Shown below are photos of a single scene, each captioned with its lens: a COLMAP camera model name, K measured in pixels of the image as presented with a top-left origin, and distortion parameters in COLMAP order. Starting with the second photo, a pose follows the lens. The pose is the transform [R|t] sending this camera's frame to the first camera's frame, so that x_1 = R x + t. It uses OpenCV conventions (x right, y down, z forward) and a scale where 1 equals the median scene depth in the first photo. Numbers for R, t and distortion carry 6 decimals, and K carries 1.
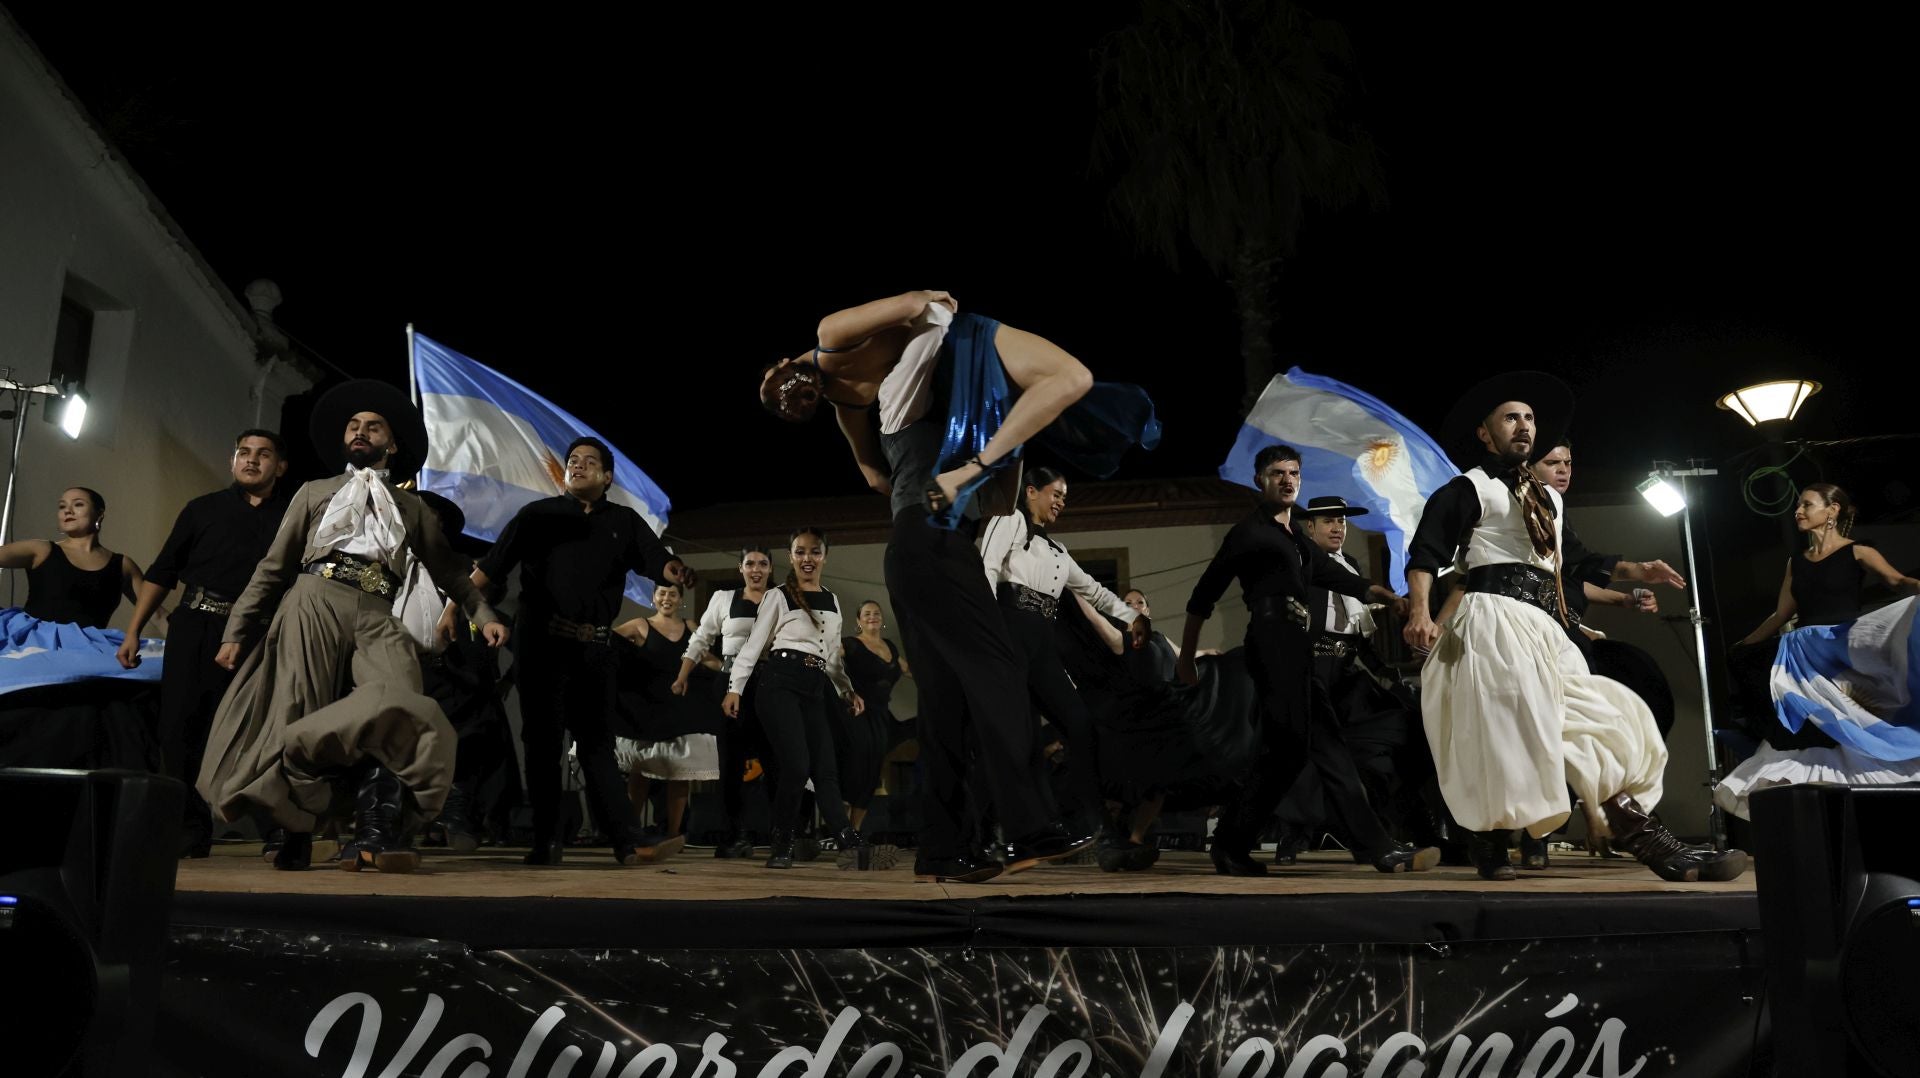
lens RADIAL K [[1304.4, 0, 968.0], [0, 1304.4, 536.7], [0, 0, 1]] dist [-0.082628, 0.039880]
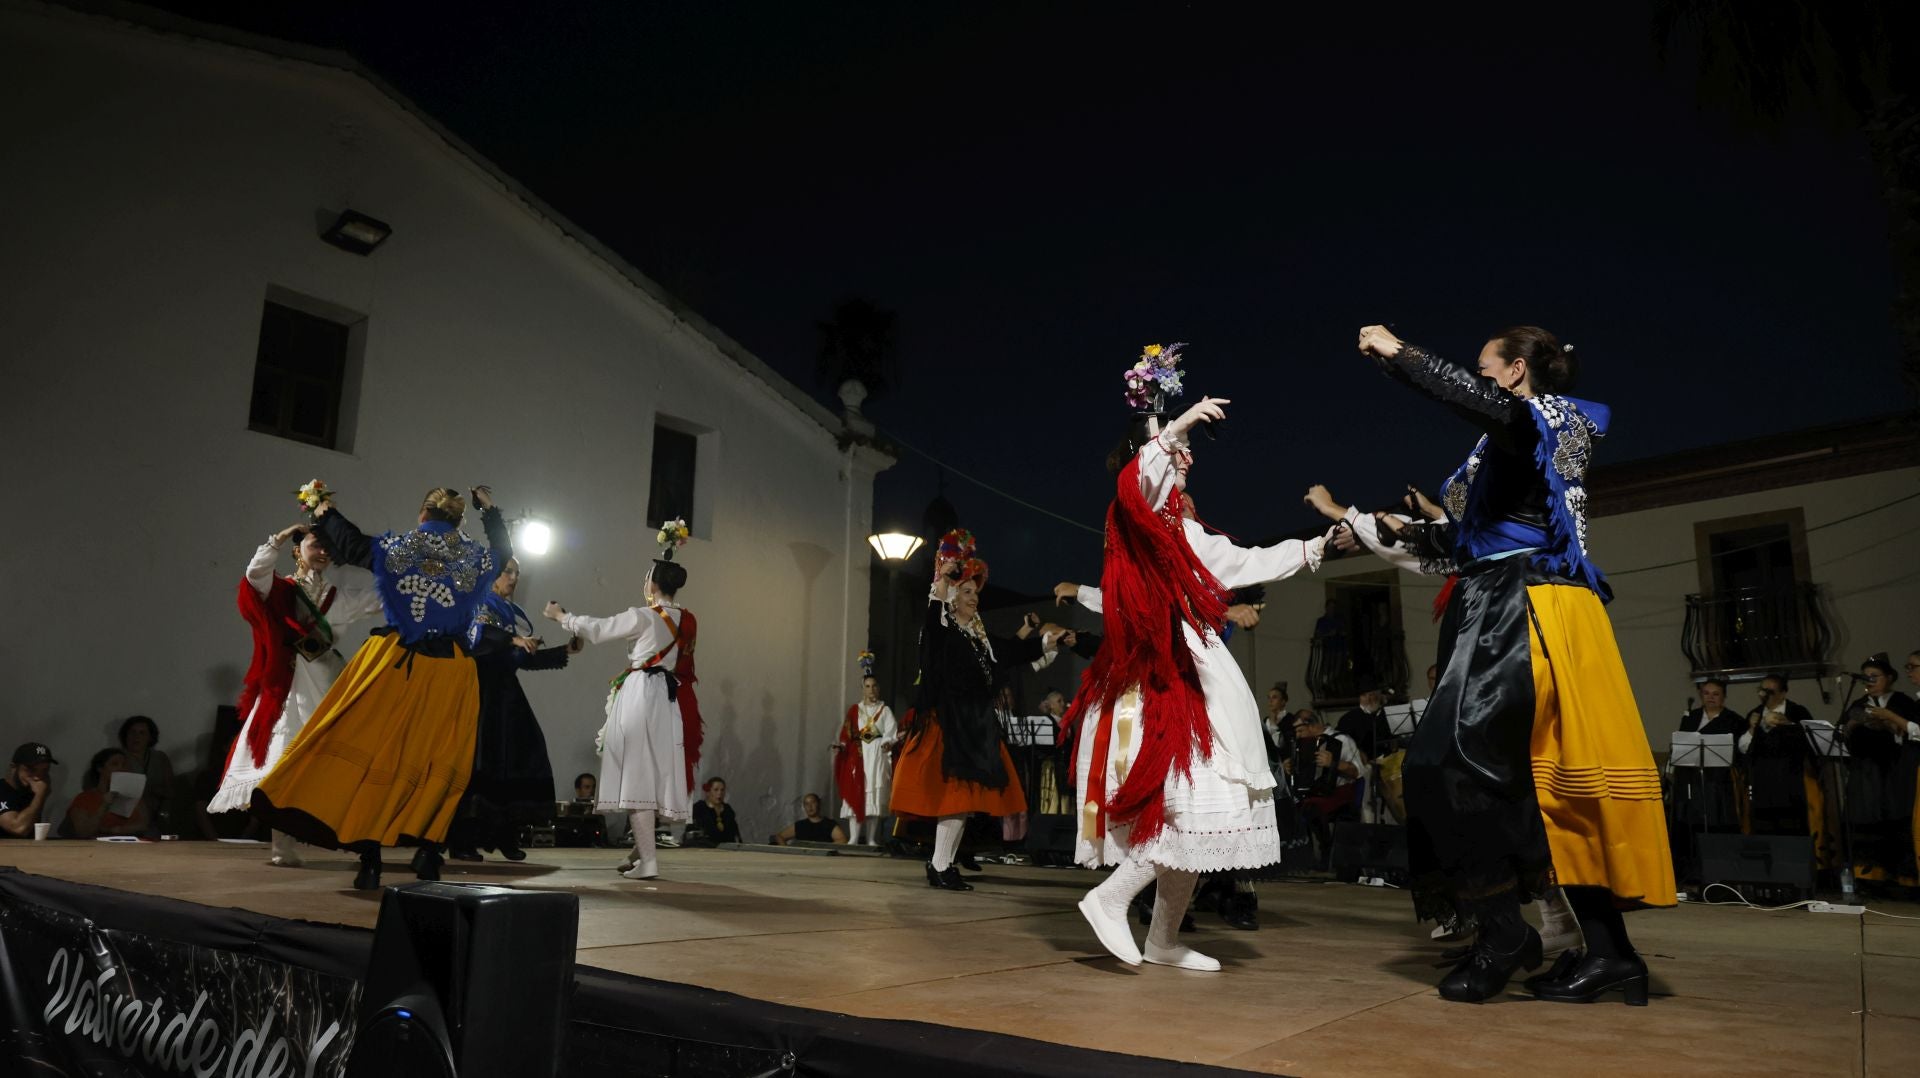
lens RADIAL K [[1293.8, 0, 971.4], [0, 1293.8, 534.1], [0, 0, 1]] dist [-0.077841, 0.023199]
pose [[0.796629, -0.103633, -0.595518, 1.420757], [0.102226, 0.994101, -0.036246, 0.001498], [0.595761, -0.032002, 0.802524, 0.406726]]
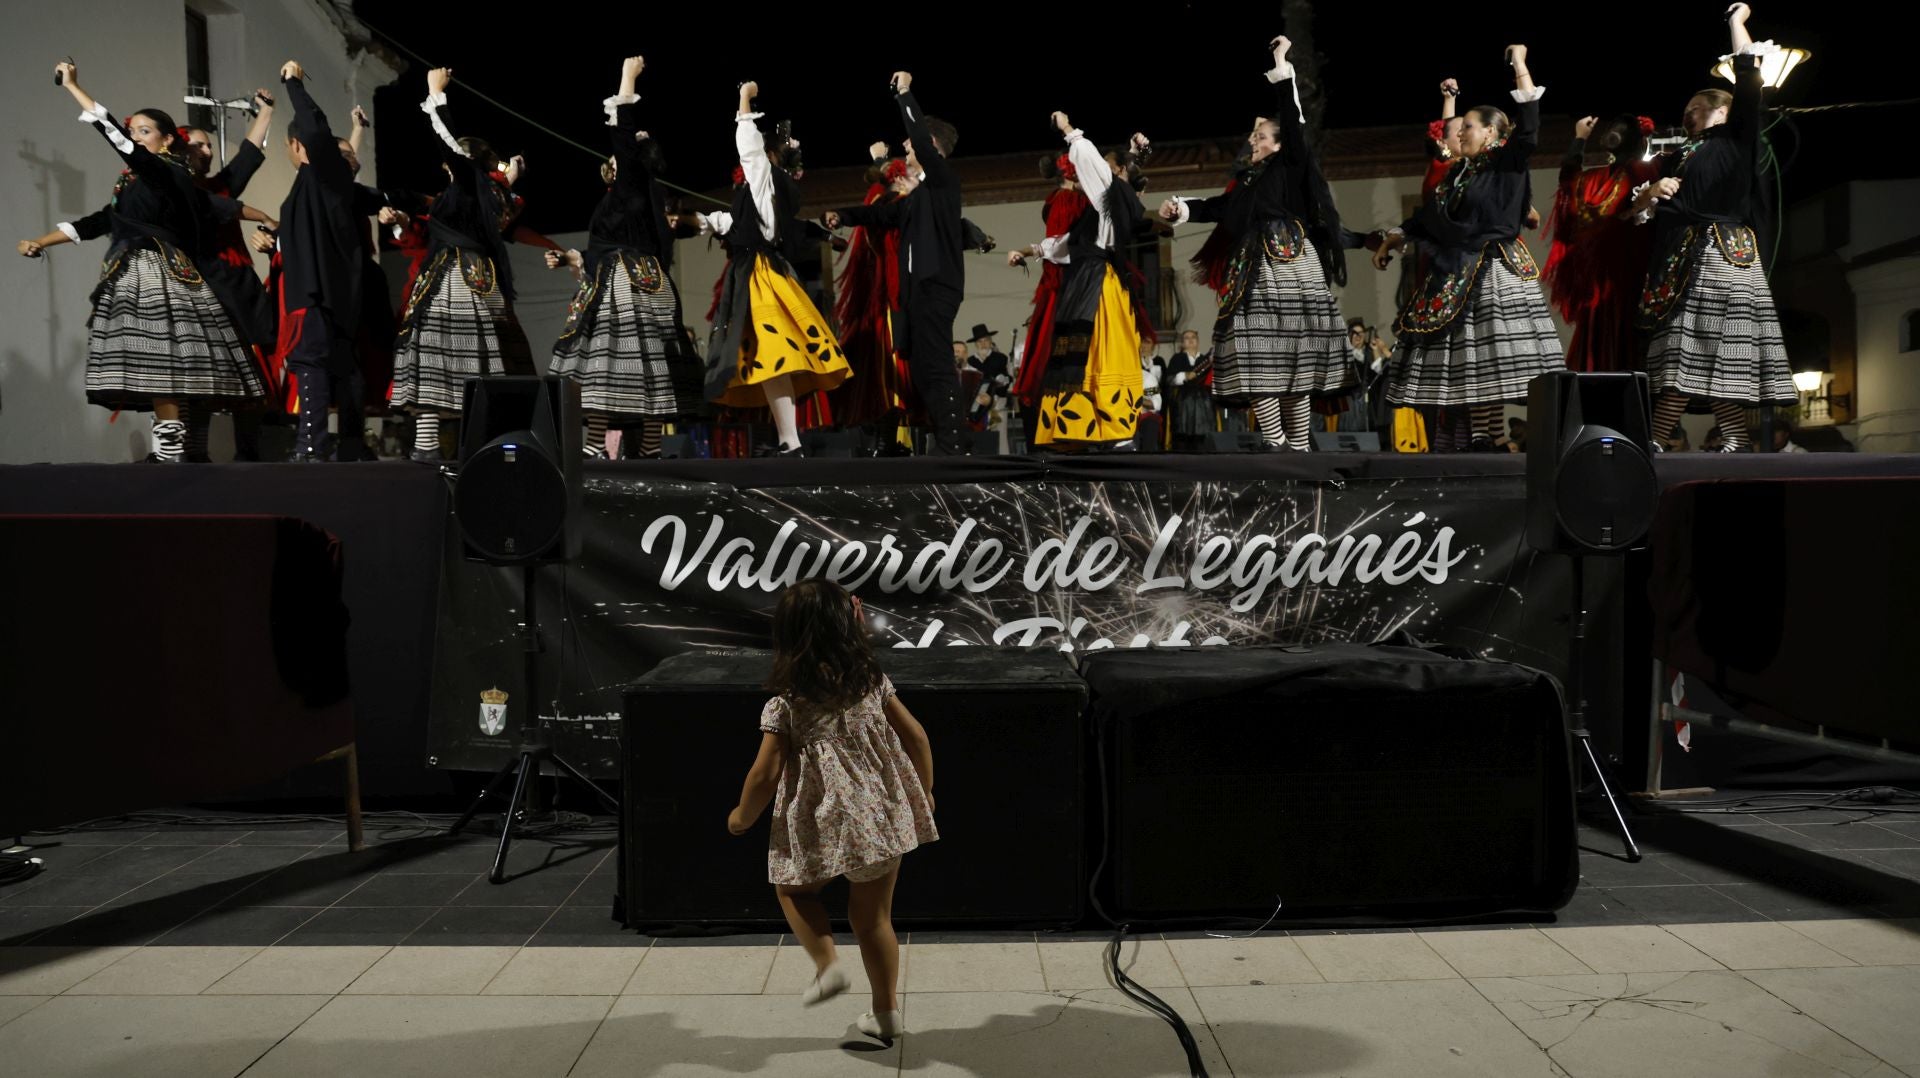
lens RADIAL K [[1304.4, 0, 969.3], [0, 1304.4, 532.6], [0, 0, 1]] dist [-0.082628, 0.039880]
pose [[0.999323, -0.012058, -0.034769, -0.034092], [0.020369, 0.968108, 0.249703, -0.030013], [0.030649, -0.250242, 0.967698, -0.590957]]
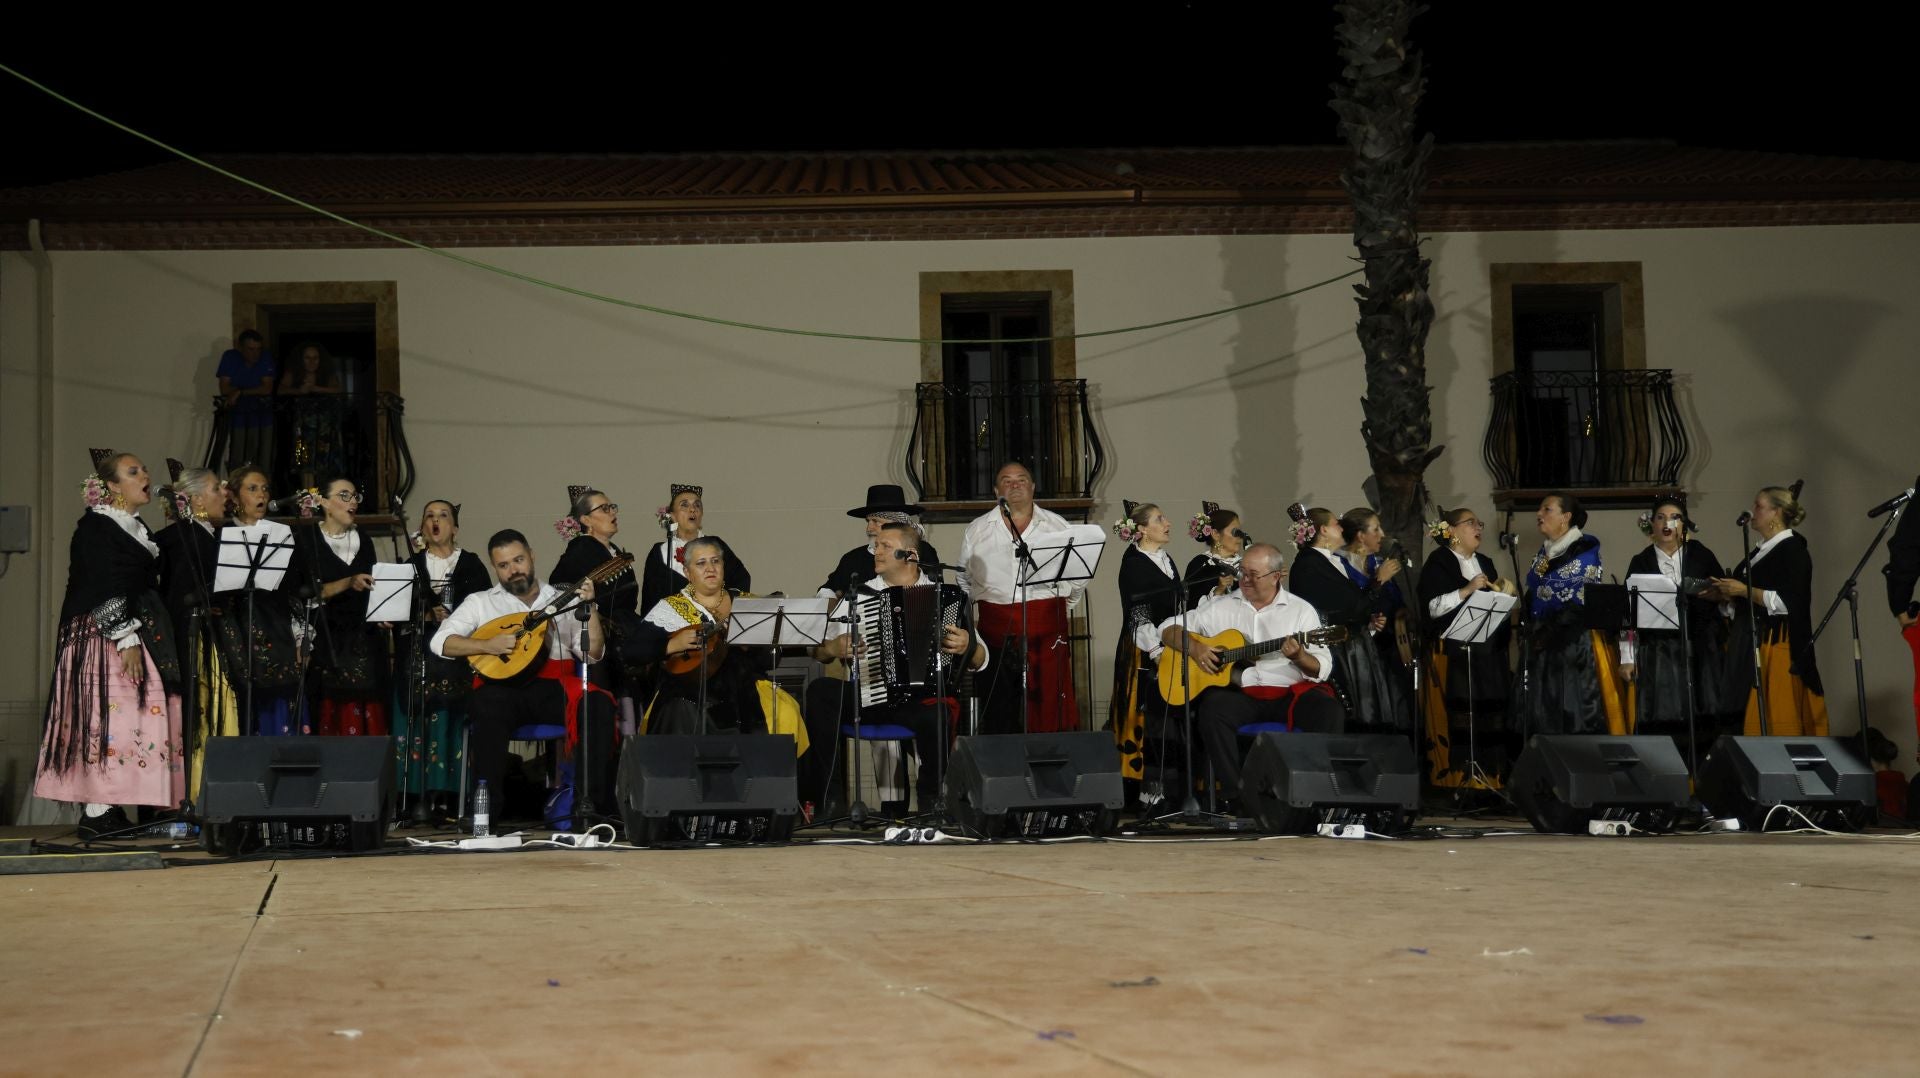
lens RADIAL K [[2256.8, 0, 992.5], [0, 2256.8, 515.9], [0, 0, 1]] dist [0.098632, 0.000000]
pose [[0.979122, 0.015027, 0.202718, -0.851983], [-0.038397, 0.992983, 0.111847, 0.046491], [-0.199615, -0.117295, 0.972829, 0.459087]]
